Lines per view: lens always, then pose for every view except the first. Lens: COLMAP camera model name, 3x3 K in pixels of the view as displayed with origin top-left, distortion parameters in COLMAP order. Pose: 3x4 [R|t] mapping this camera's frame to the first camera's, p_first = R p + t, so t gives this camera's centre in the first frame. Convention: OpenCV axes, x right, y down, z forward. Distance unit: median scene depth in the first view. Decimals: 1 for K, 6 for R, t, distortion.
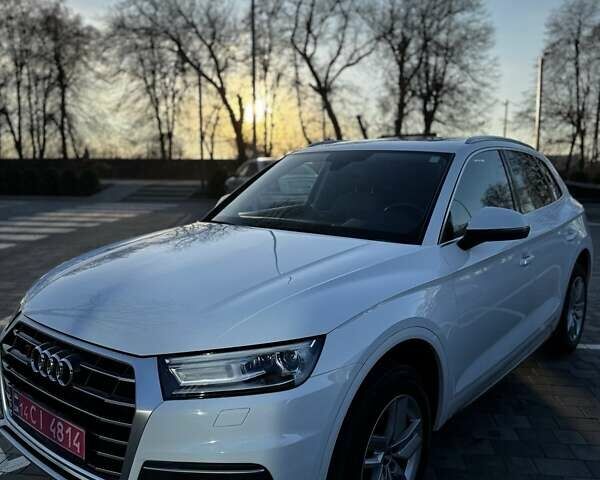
lens RADIAL K [[570.9, 0, 300.0], [0, 570.9, 240.0], [0, 0, 1]] dist [0.127702, -0.250421]
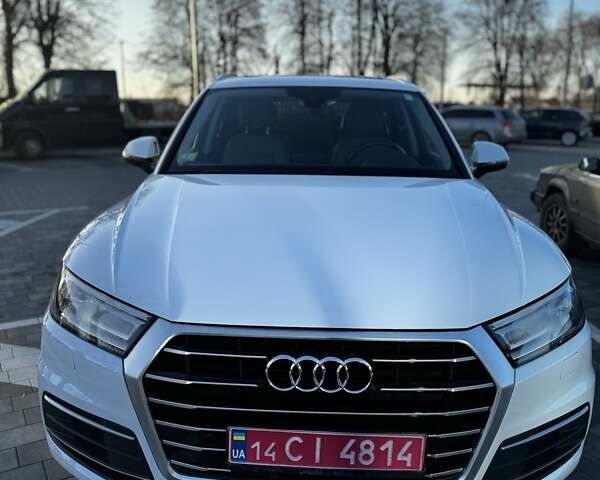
lens RADIAL K [[570.9, 0, 300.0], [0, 570.9, 240.0], [0, 0, 1]] dist [0.127702, -0.250421]
pose [[0.773351, -0.133942, 0.619668, -0.068827], [0.073509, 0.989779, 0.122203, -0.003375], [-0.629703, -0.048955, 0.775292, 0.036134]]
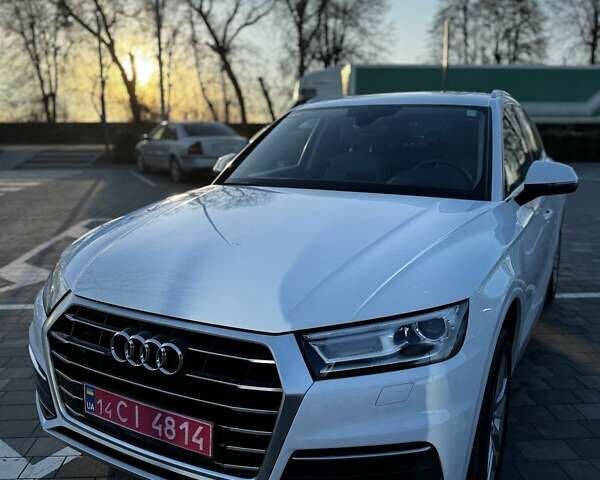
lens RADIAL K [[570.9, 0, 300.0], [0, 570.9, 240.0], [0, 0, 1]] dist [0.127702, -0.250421]
pose [[0.980934, -0.040383, 0.190098, -0.028307], [0.029006, 0.997639, 0.062251, 0.000367], [-0.192163, -0.055550, 0.979790, 0.010410]]
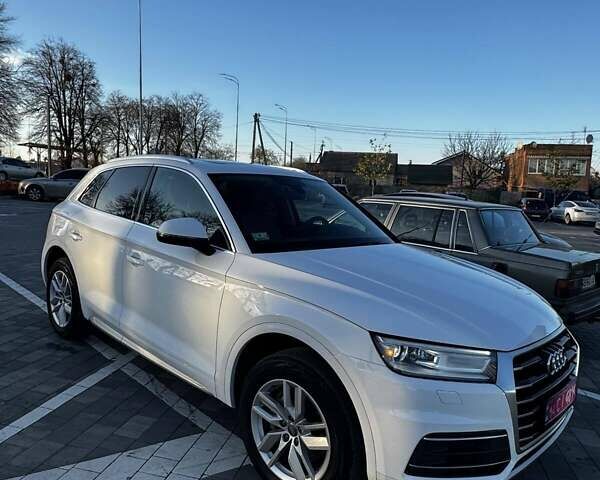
lens RADIAL K [[486.7, 0, 300.0], [0, 486.7, 240.0], [0, 0, 1]] dist [0.003299, -0.006786]
pose [[0.069433, -0.107406, 0.991788, -0.120635], [0.061115, 0.992778, 0.103234, -0.016294], [-0.995713, 0.053445, 0.075495, 0.116682]]
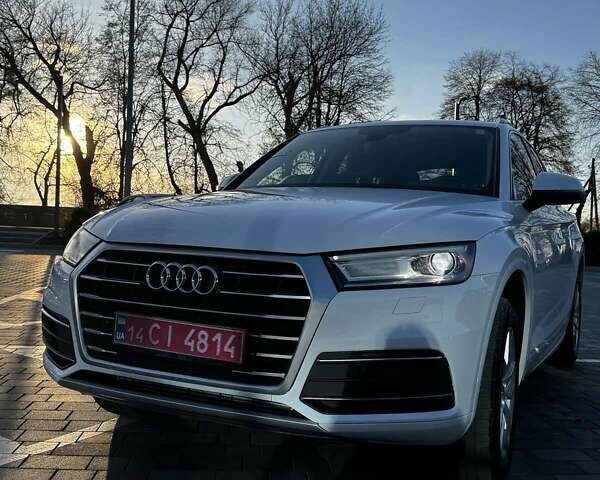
lens RADIAL K [[711.8, 0, 300.0], [0, 711.8, 240.0], [0, 0, 1]] dist [0.222566, -0.585974]
pose [[0.974108, 0.036709, 0.223084, -0.039429], [-0.008875, 0.992178, -0.124515, 0.023372], [-0.225909, 0.119311, 0.966814, -0.012721]]
